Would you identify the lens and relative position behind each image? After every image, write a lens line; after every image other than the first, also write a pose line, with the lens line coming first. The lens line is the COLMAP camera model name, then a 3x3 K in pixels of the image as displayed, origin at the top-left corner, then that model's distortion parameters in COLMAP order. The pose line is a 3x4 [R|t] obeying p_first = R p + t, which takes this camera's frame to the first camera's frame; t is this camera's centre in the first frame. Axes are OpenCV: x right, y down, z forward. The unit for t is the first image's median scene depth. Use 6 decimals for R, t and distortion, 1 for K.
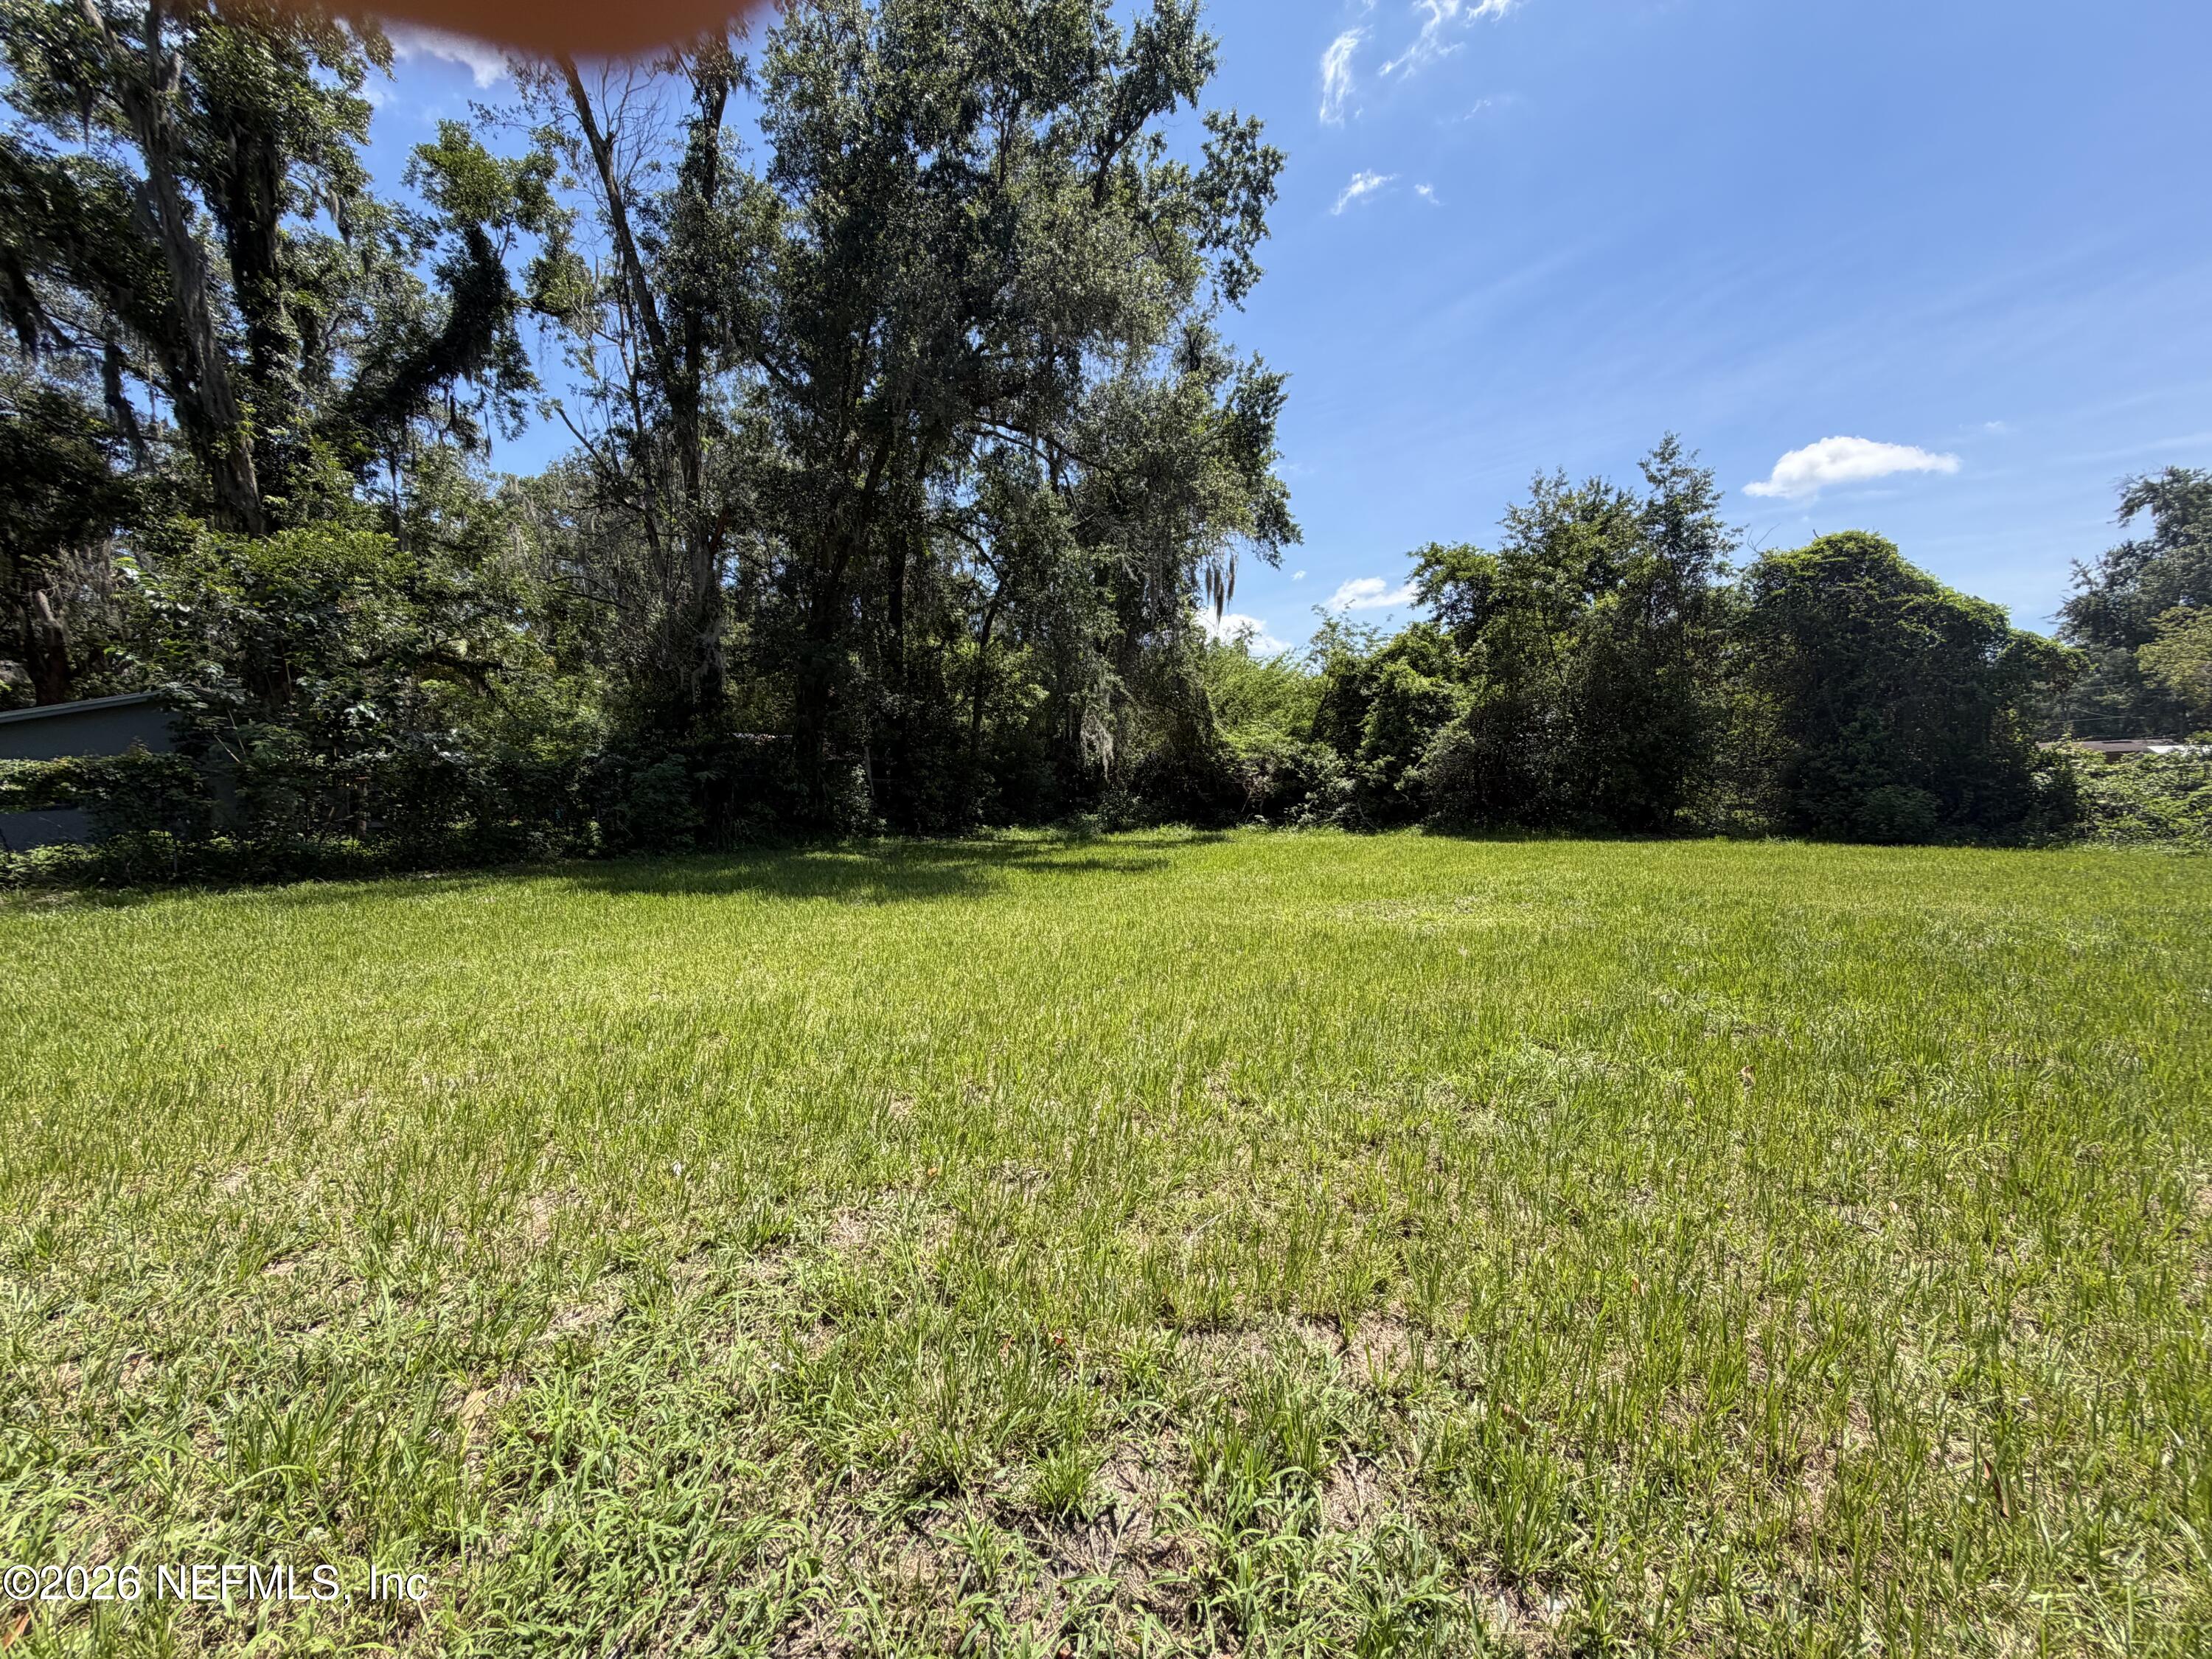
lens RADIAL K [[877.7, 0, 1100.5], [0, 877.7, 829.9], [0, 0, 1]] dist [-0.001185, -0.000082]
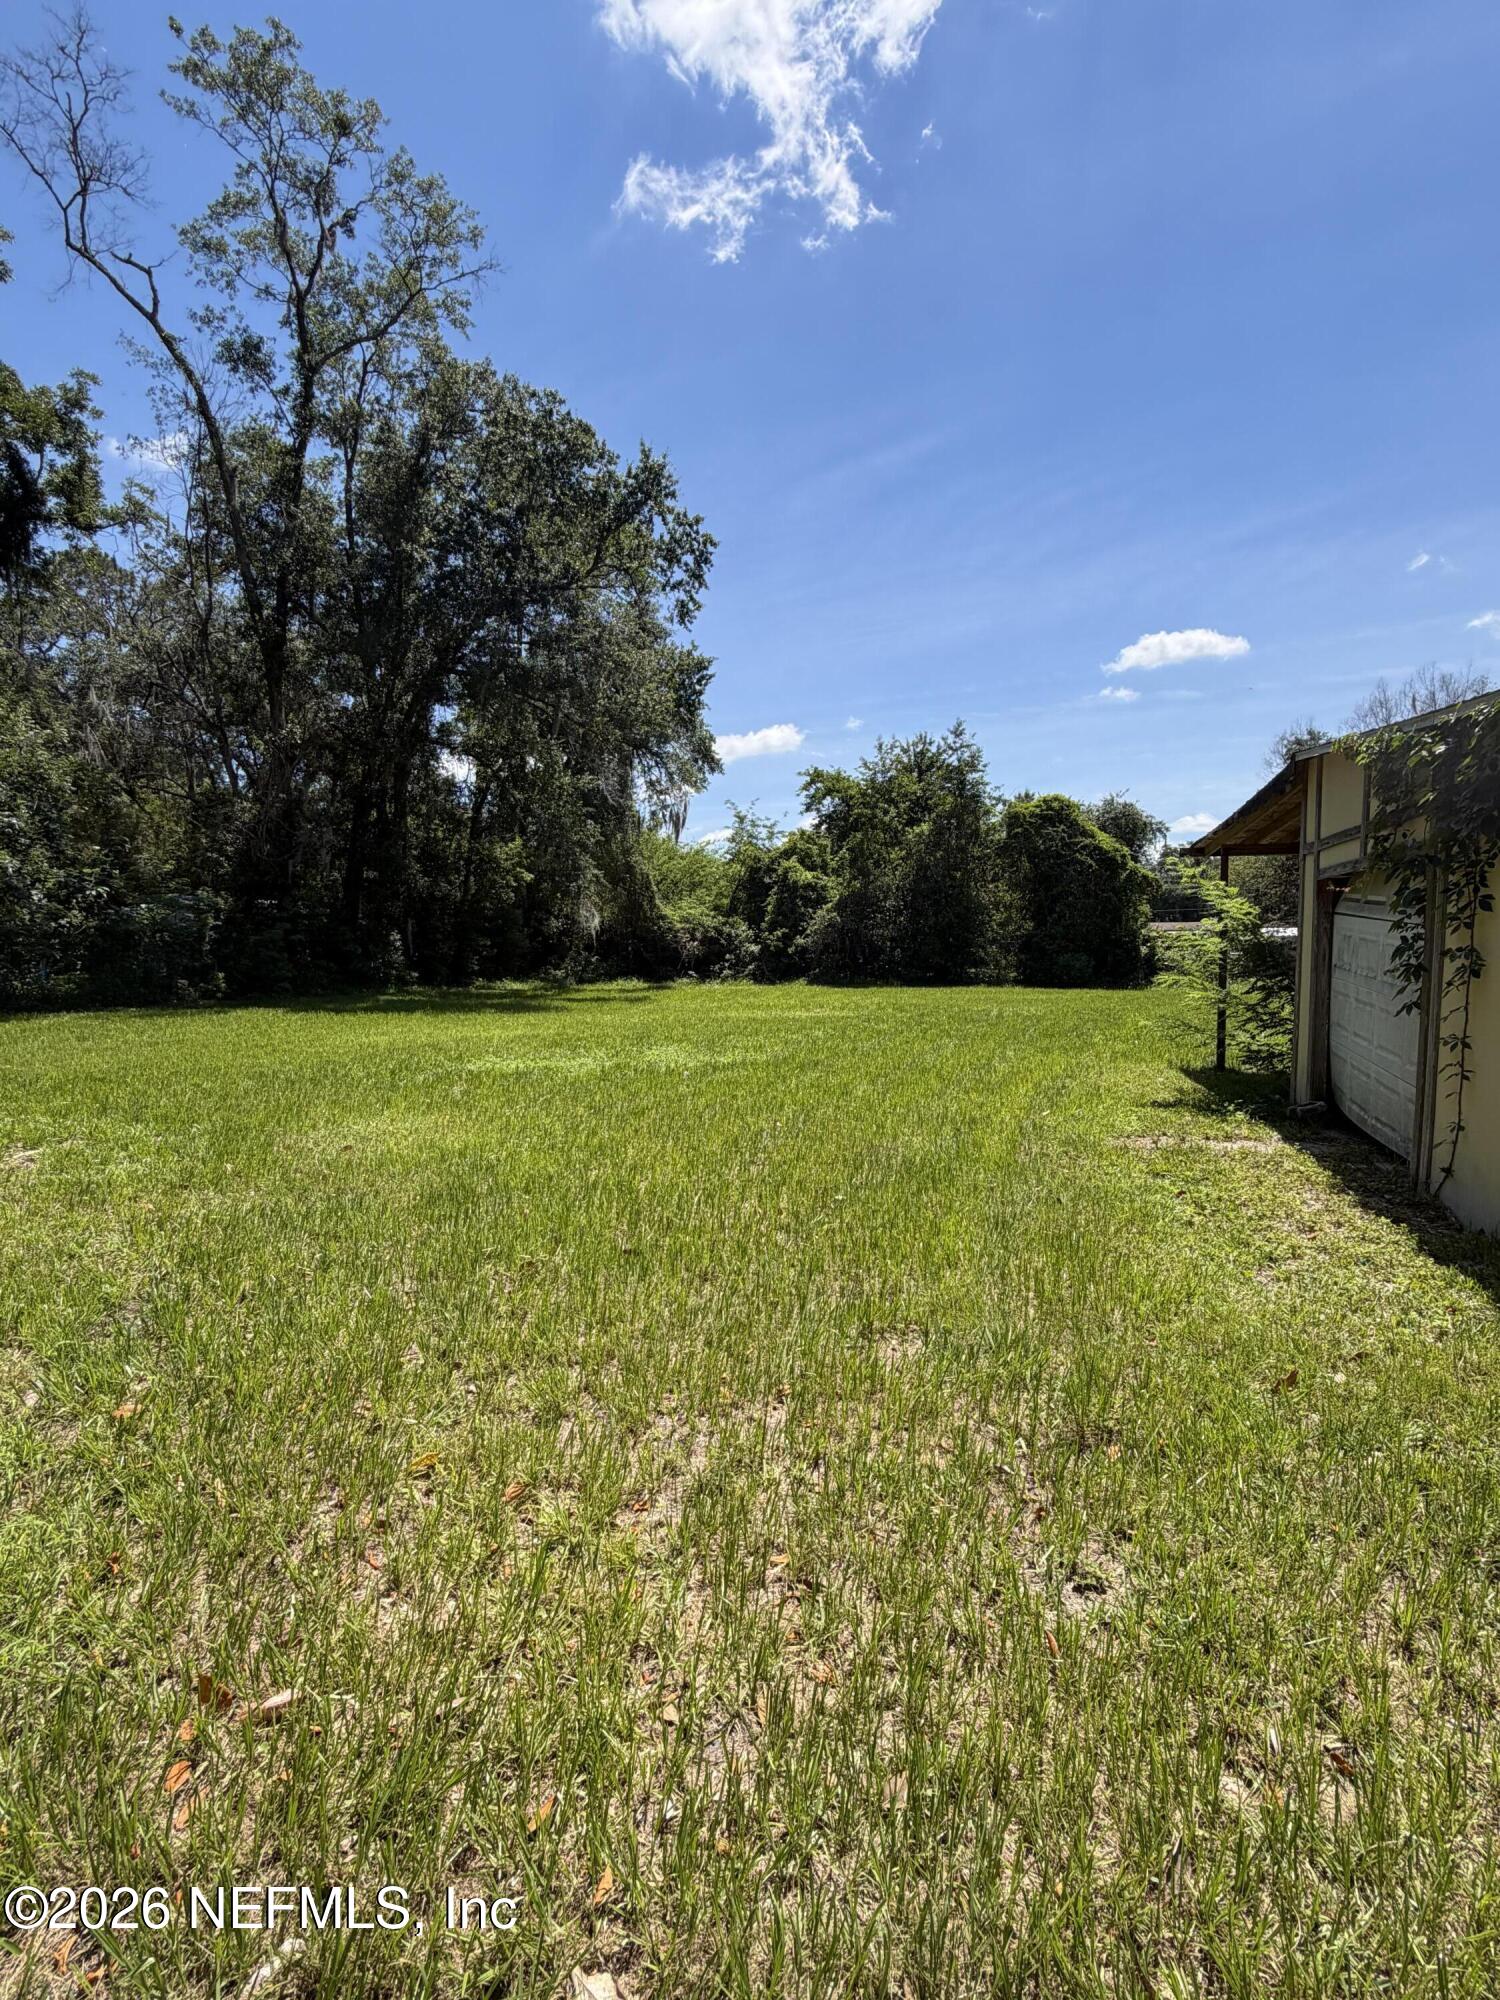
lens RADIAL K [[940.8, 0, 750.0], [0, 940.8, 1000.0], [0, 0, 1]] dist [0.003620, -0.000599]
pose [[0.961741, -0.005835, 0.273897, -0.147704], [0.003408, 0.999951, 0.009337, 0.016504], [-0.273938, -0.008046, 0.961714, -0.468025]]
